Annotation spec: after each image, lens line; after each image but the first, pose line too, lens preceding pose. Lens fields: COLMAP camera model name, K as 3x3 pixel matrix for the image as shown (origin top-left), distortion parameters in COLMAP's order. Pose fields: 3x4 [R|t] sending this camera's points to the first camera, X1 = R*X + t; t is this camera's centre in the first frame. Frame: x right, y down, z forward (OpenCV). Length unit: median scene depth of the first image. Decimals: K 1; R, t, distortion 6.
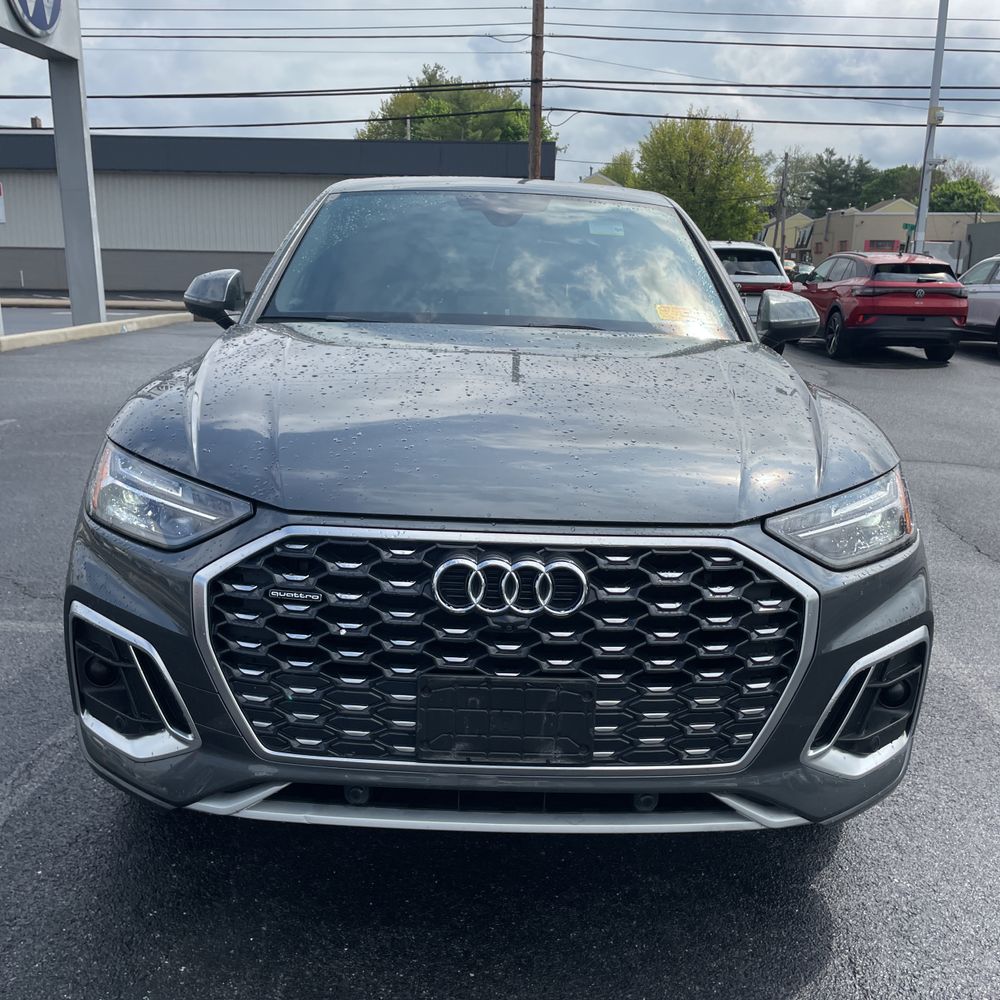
lens RADIAL K [[1021.6, 0, 498.8], [0, 1021.6, 501.1], [0, 0, 1]] dist [0.044288, 0.000000]
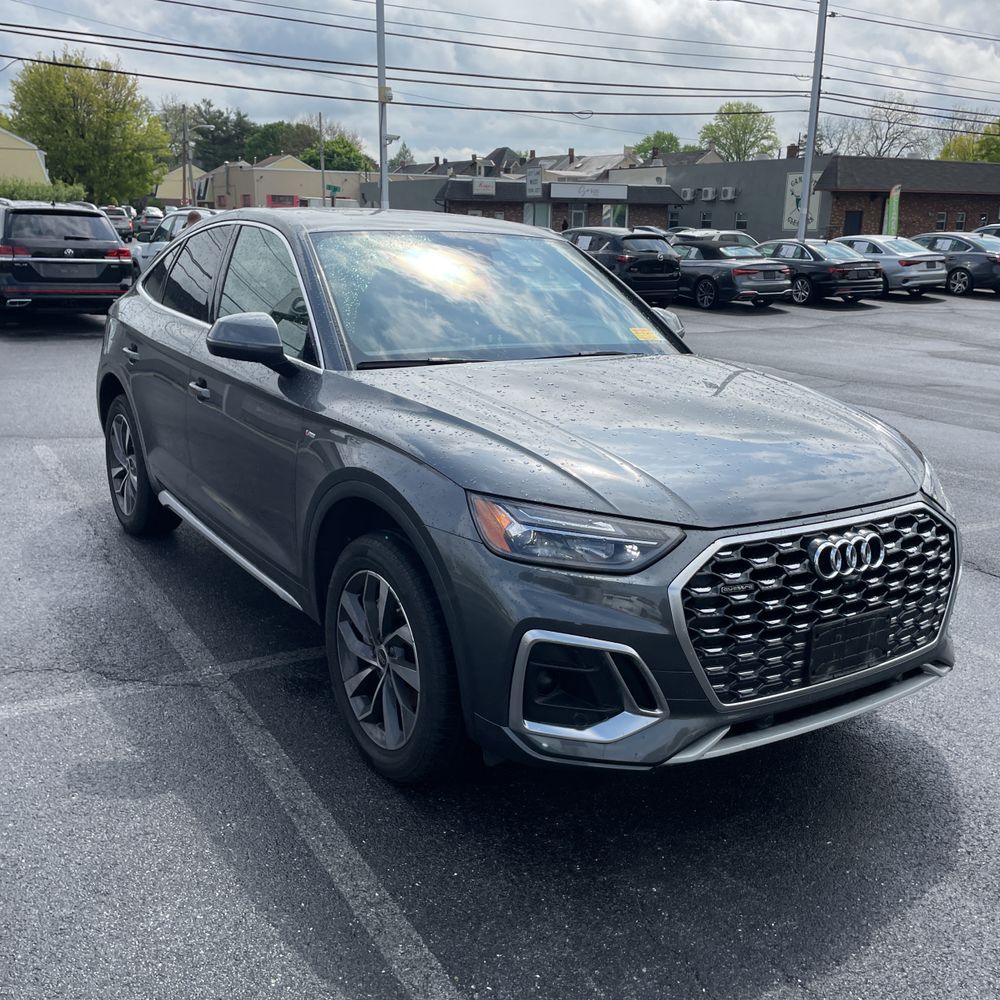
lens RADIAL K [[1021.6, 0, 457.1], [0, 1021.6, 512.1], [0, 0, 1]] dist [0.044288, 0.000000]
pose [[0.853391, -0.149038, 0.499511, -1.169104], [0.119544, 0.988672, 0.090753, -0.174393], [-0.507378, -0.017734, 0.861541, 0.013431]]
